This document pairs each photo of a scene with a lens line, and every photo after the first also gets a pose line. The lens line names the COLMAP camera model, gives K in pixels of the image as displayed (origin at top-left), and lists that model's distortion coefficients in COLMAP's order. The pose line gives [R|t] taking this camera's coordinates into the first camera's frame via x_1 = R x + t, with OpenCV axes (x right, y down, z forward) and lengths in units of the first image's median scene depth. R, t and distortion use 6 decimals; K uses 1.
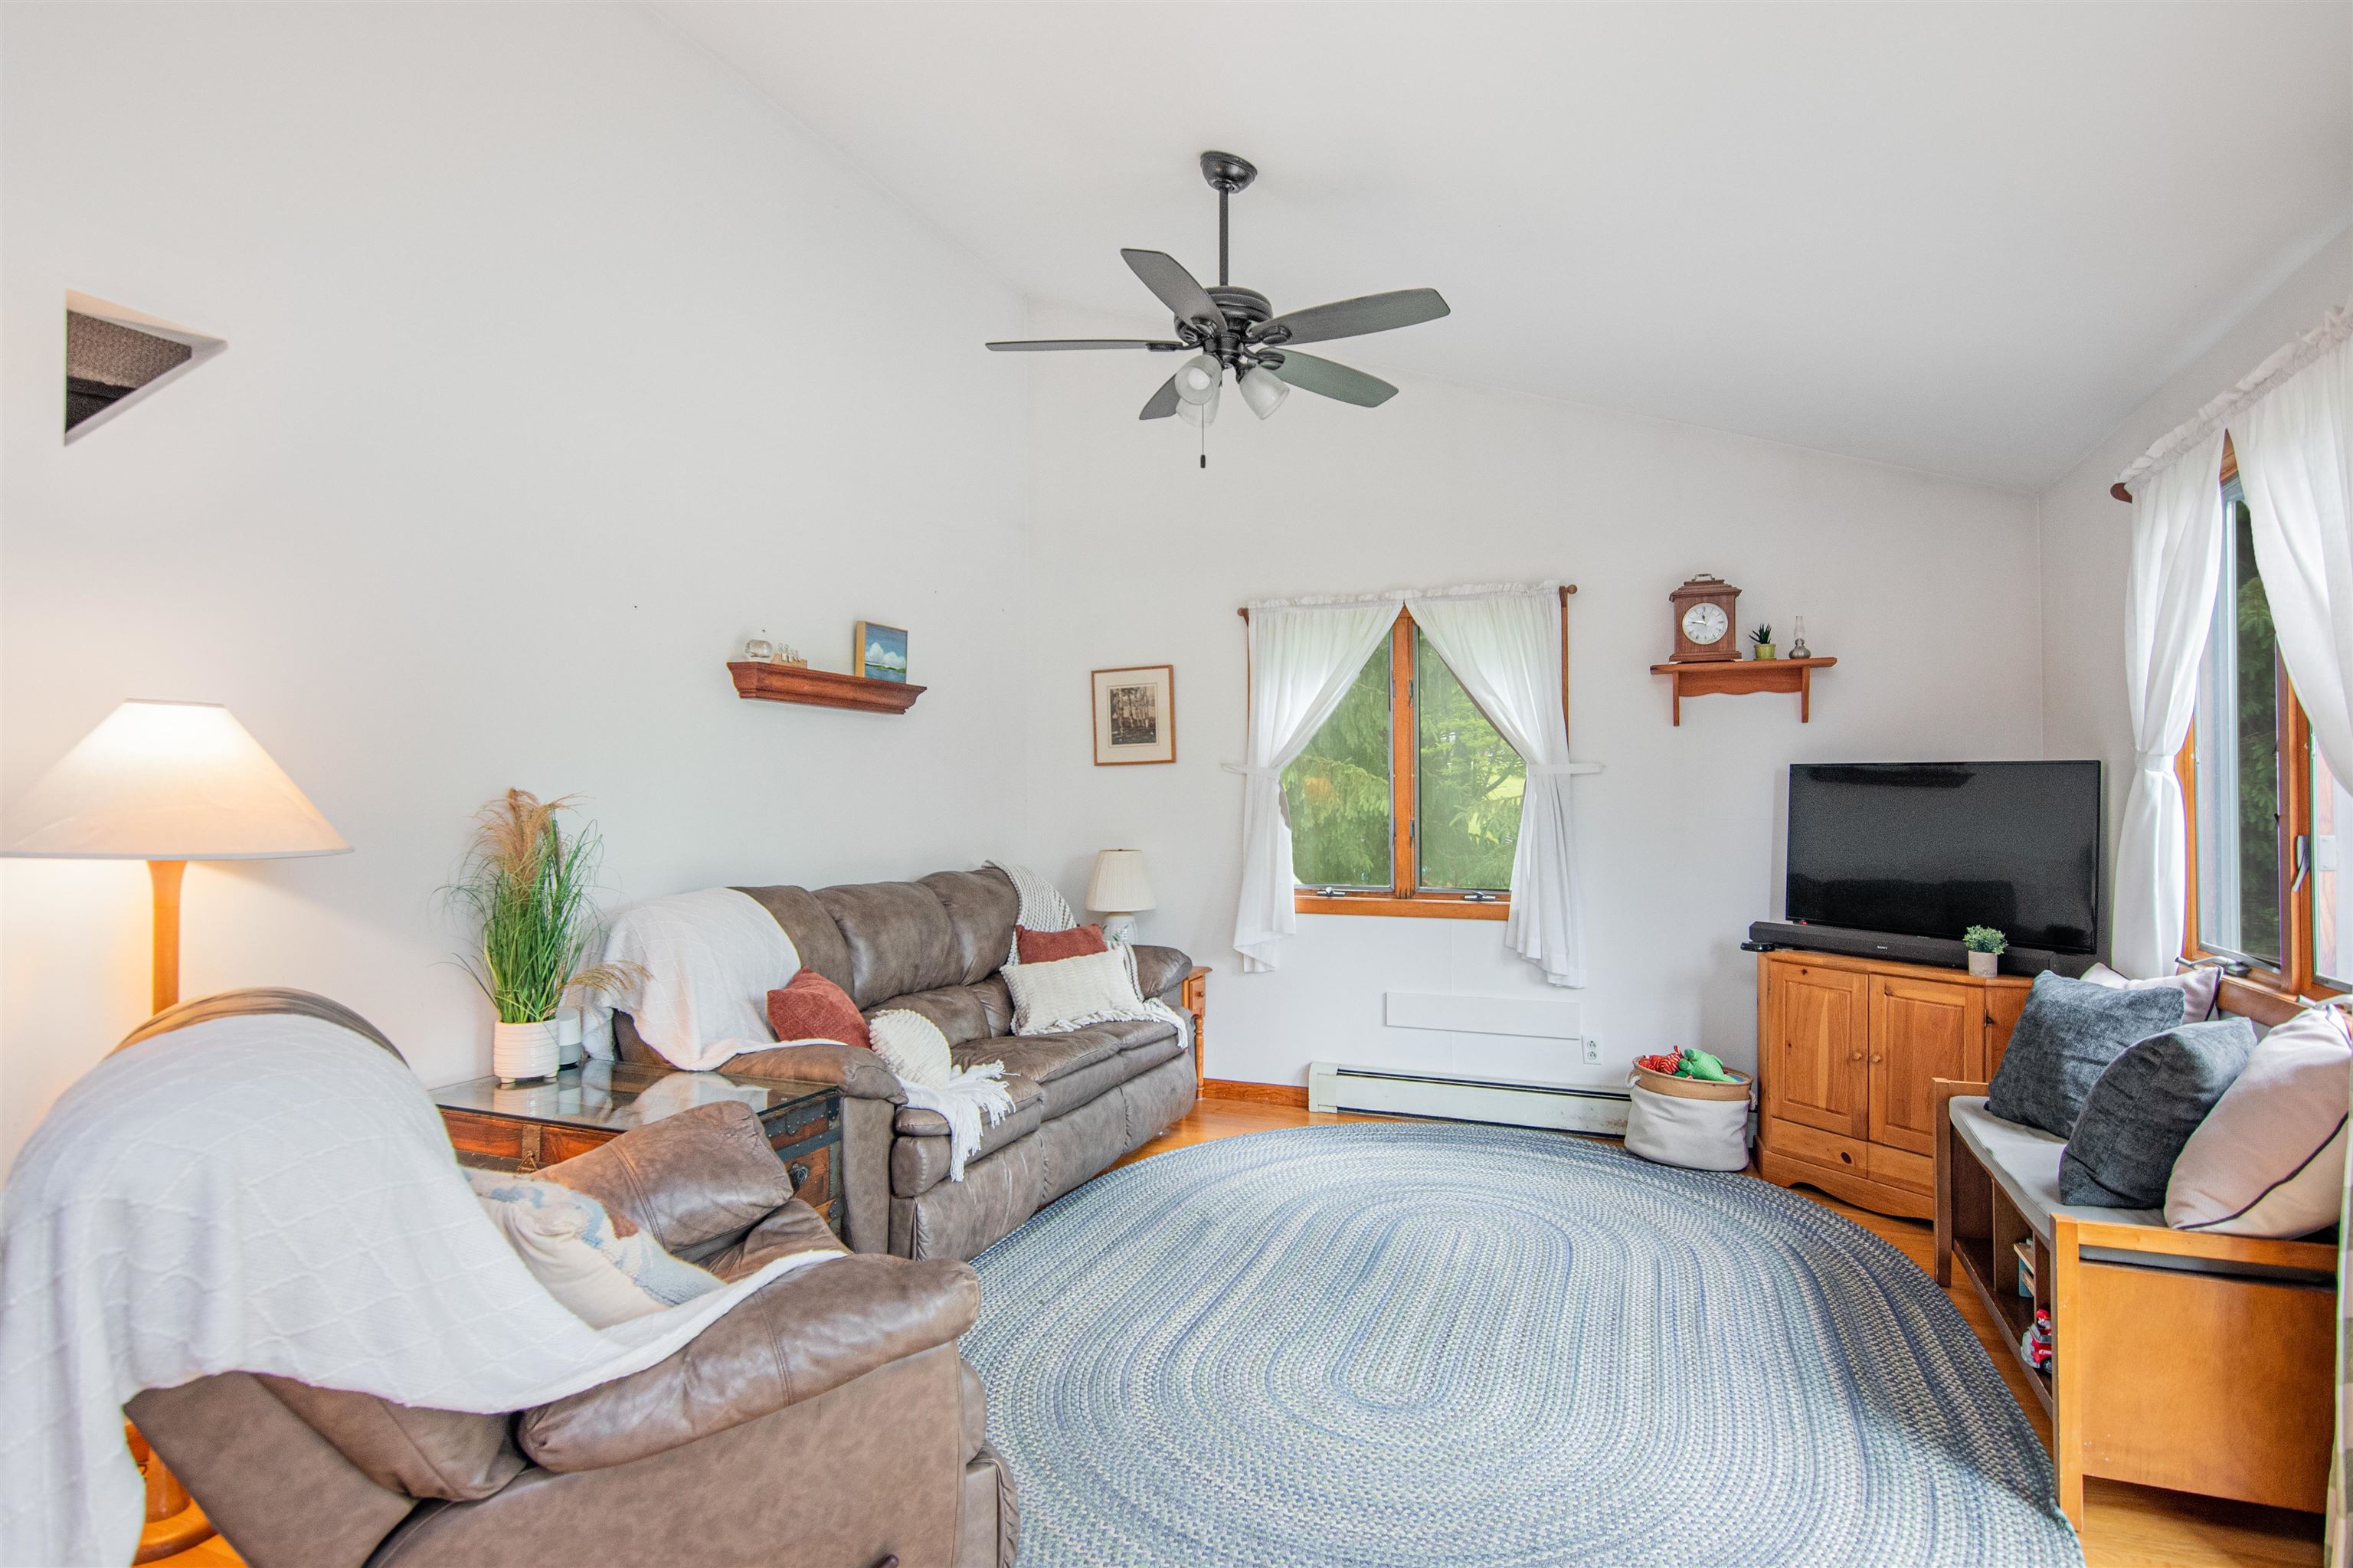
lens RADIAL K [[1176.1, 0, 1263.0], [0, 1176.1, 793.4], [0, 0, 1]] dist [0.014105, -0.001815]
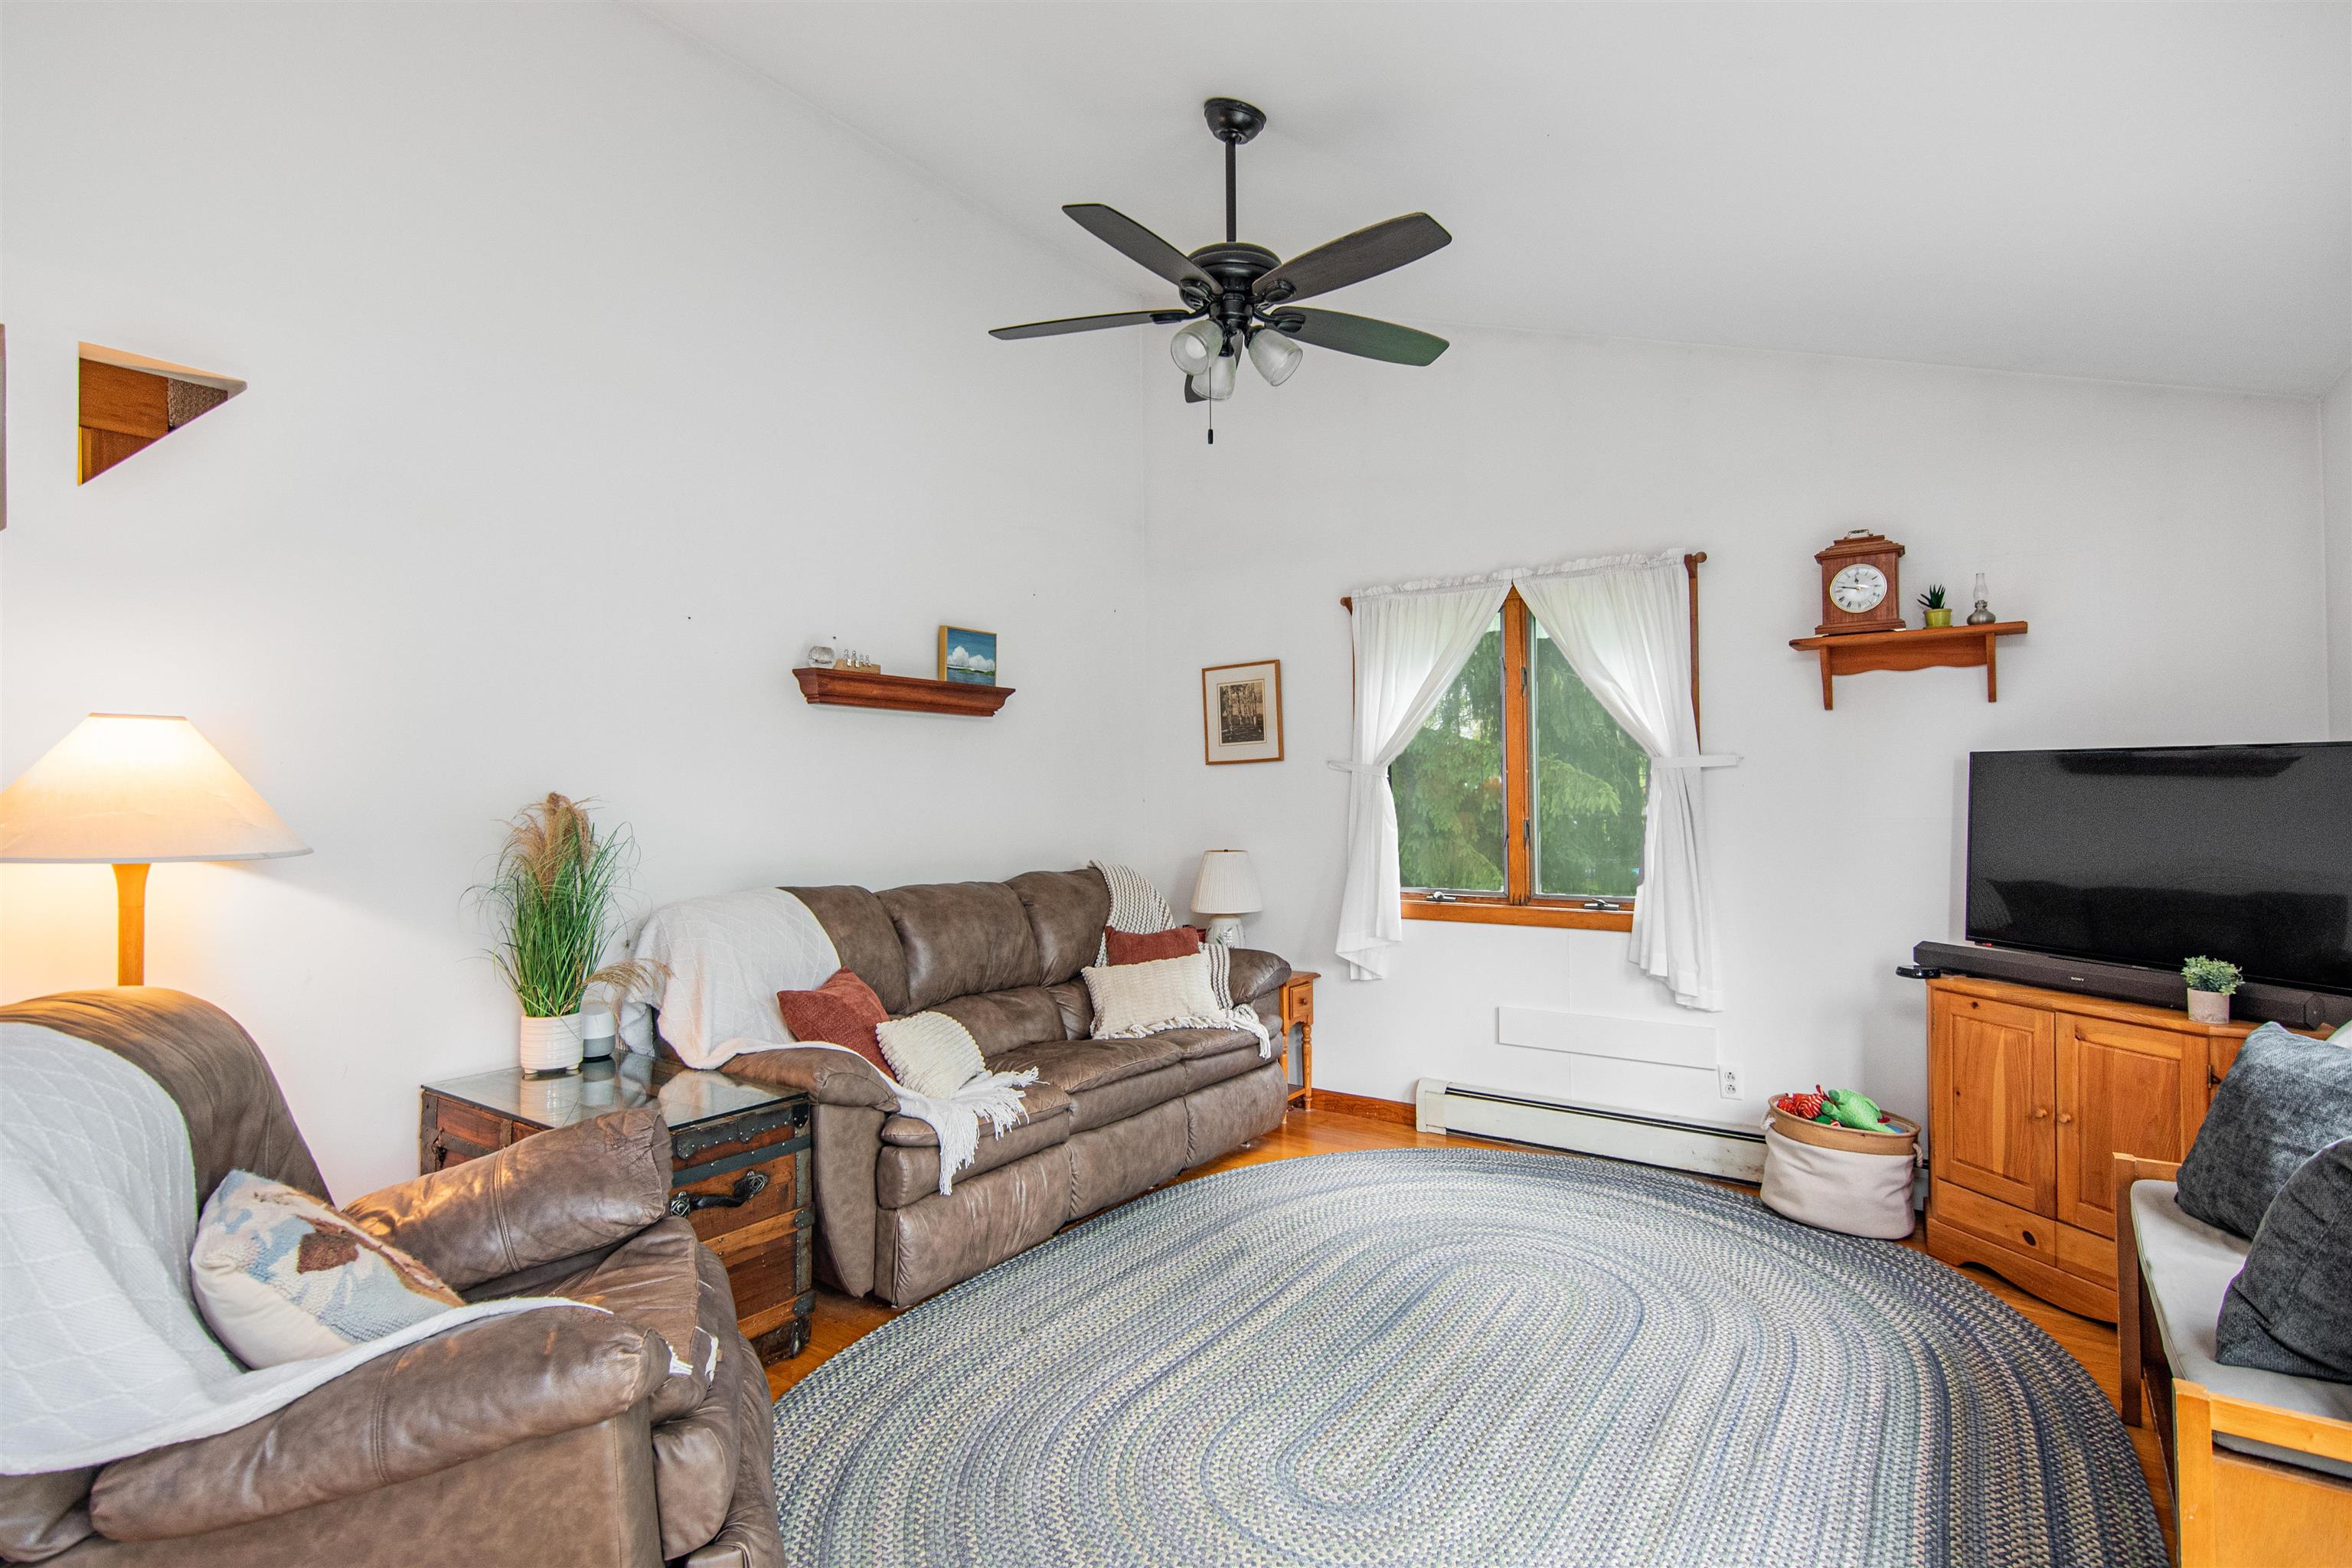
lens RADIAL K [[1175.5, 0, 1164.1], [0, 1175.5, 791.0], [0, 0, 1]] dist [0.014105, -0.001815]
pose [[0.973144, -0.007503, -0.230075, 0.115655], [0.007251, 0.999972, -0.001942, -0.000048], [0.230083, 0.000221, 0.973171, 0.080372]]
